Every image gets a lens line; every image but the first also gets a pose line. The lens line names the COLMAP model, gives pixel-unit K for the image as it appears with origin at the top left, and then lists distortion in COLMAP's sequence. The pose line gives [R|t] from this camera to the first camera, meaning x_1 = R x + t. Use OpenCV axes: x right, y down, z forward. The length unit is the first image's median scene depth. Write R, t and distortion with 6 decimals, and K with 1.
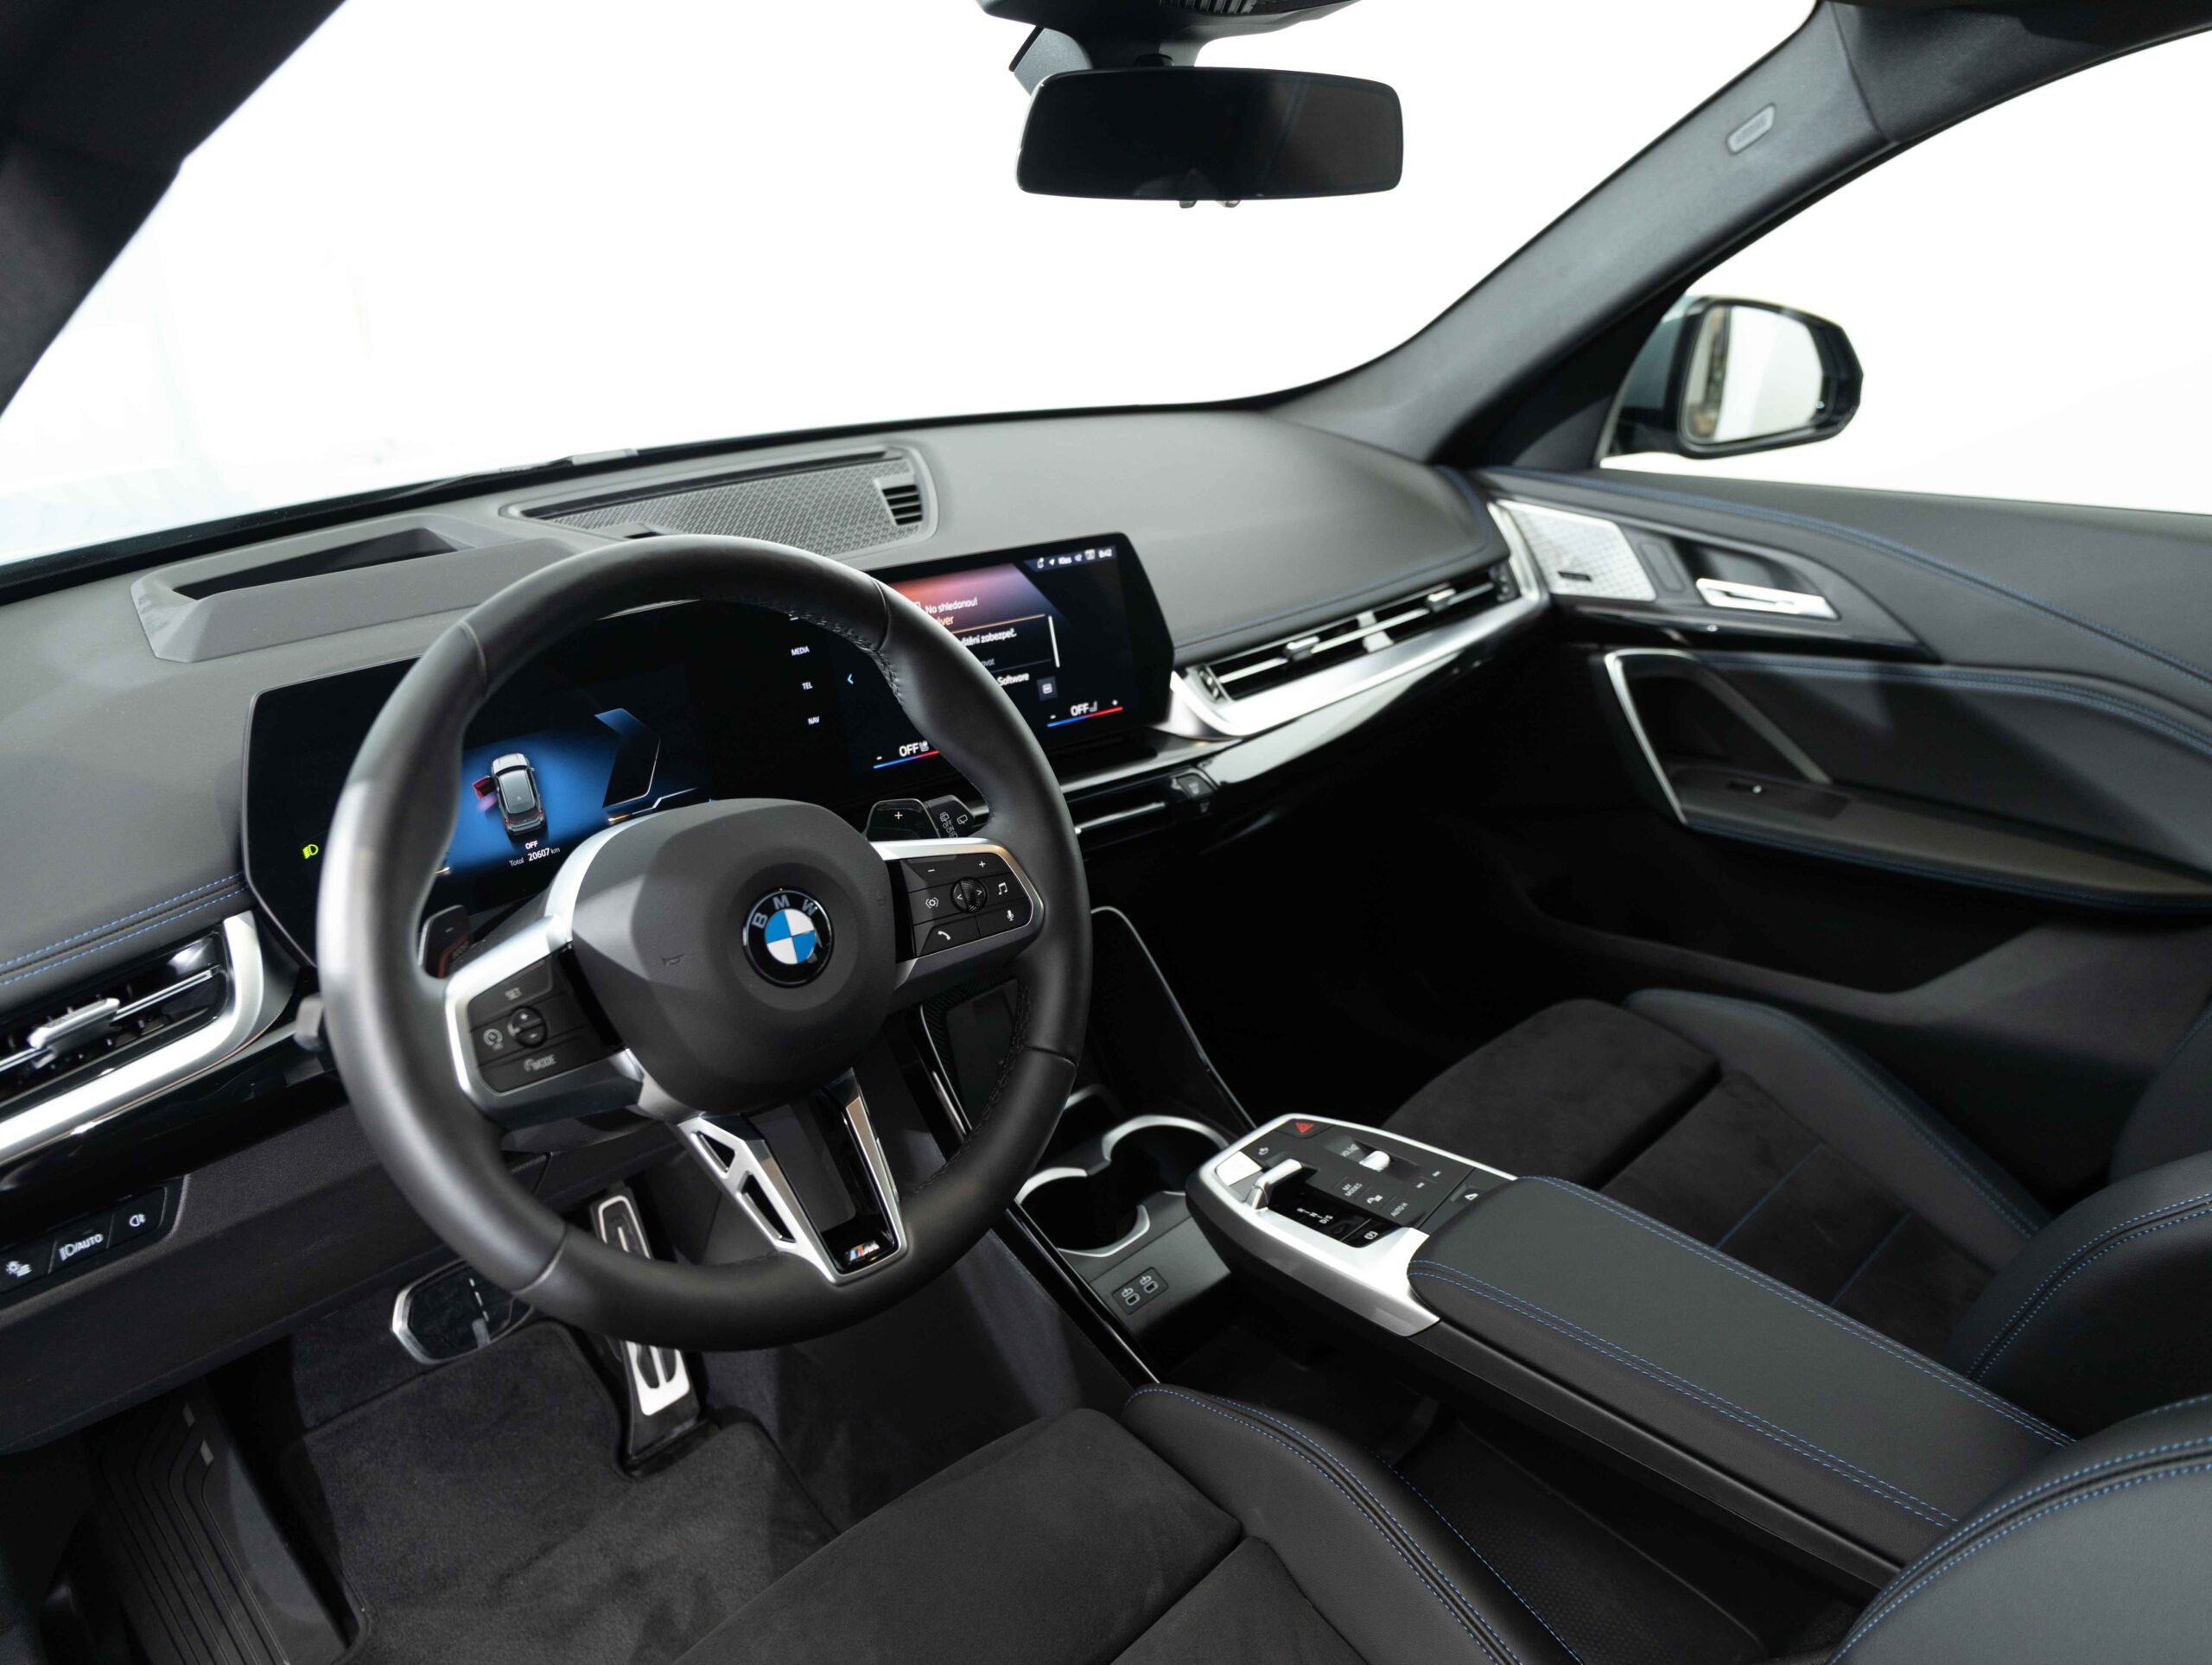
lens RADIAL K [[1632.7, 0, 1106.0], [0, 1632.7, 832.5], [0, 0, 1]] dist [-0.004641, 0.000290]
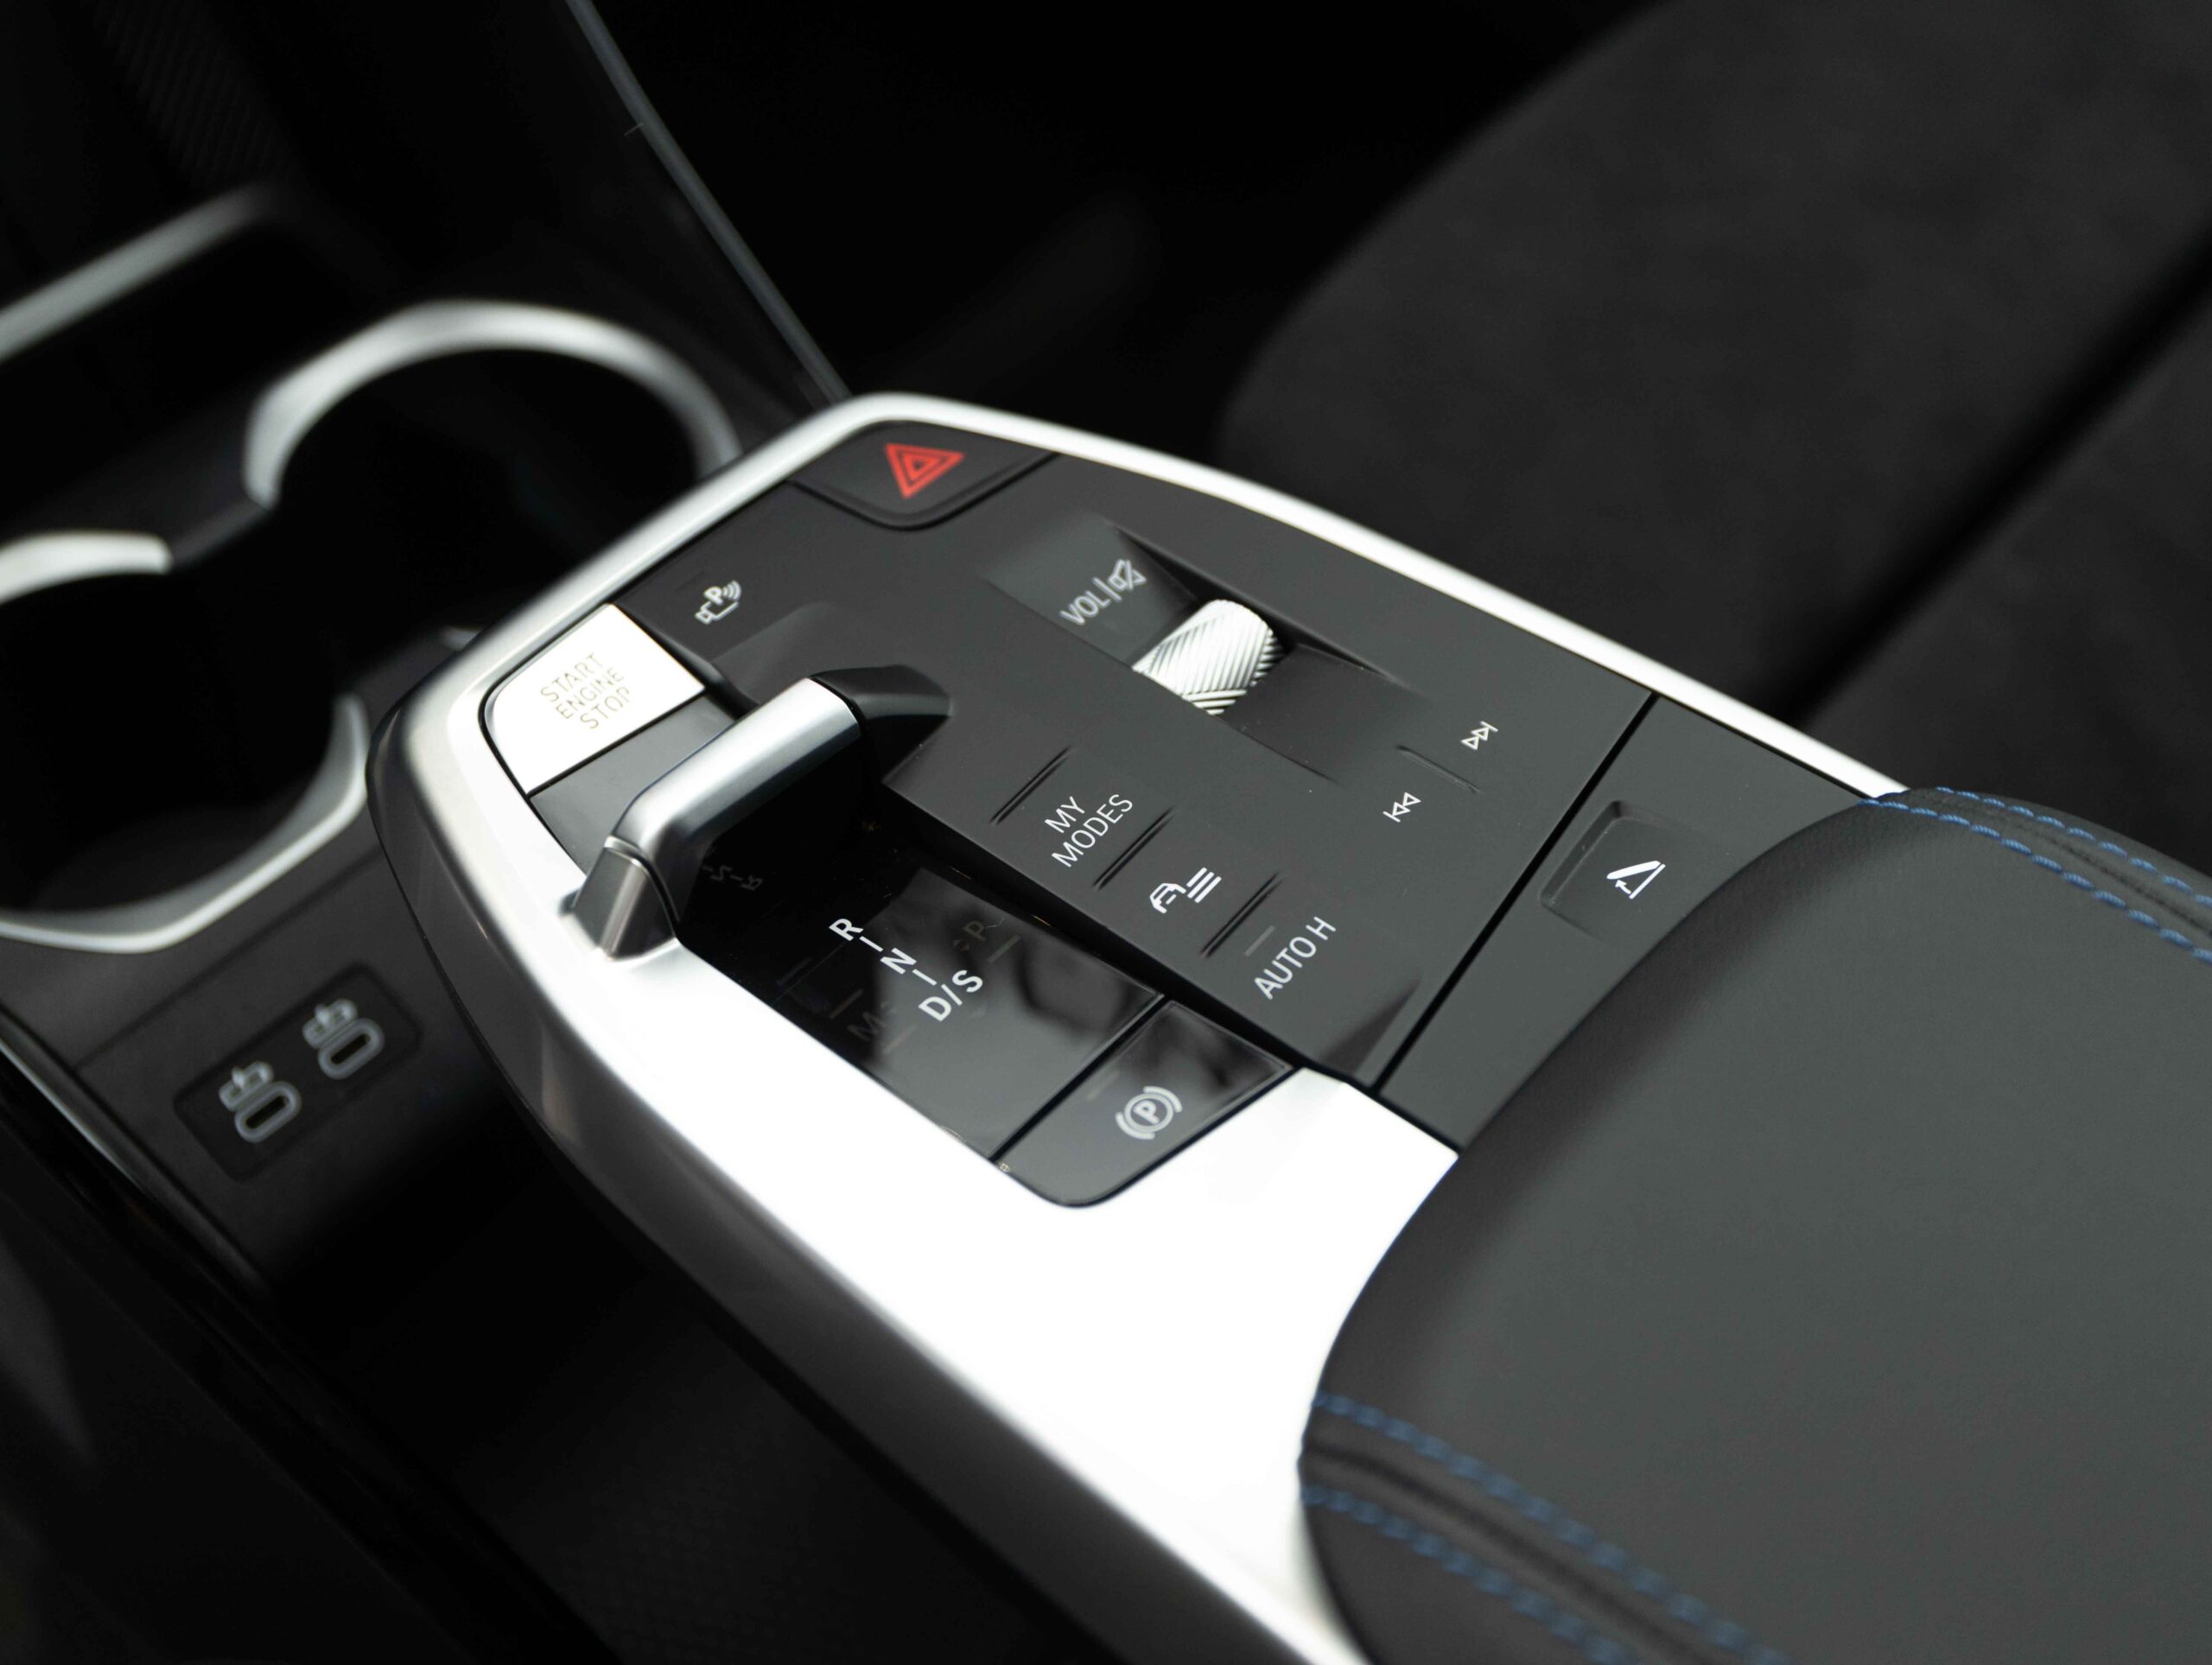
lens RADIAL K [[2563.4, 0, 1106.0], [0, 2563.4, 832.5], [0, 0, 1]] dist [-0.015909, -0.021579]
pose [[0.997467, -0.021266, 0.067872, 0.123462], [-0.012455, 0.887288, 0.461048, 0.060297], [-0.070027, -0.460726, 0.884776, 0.663711]]
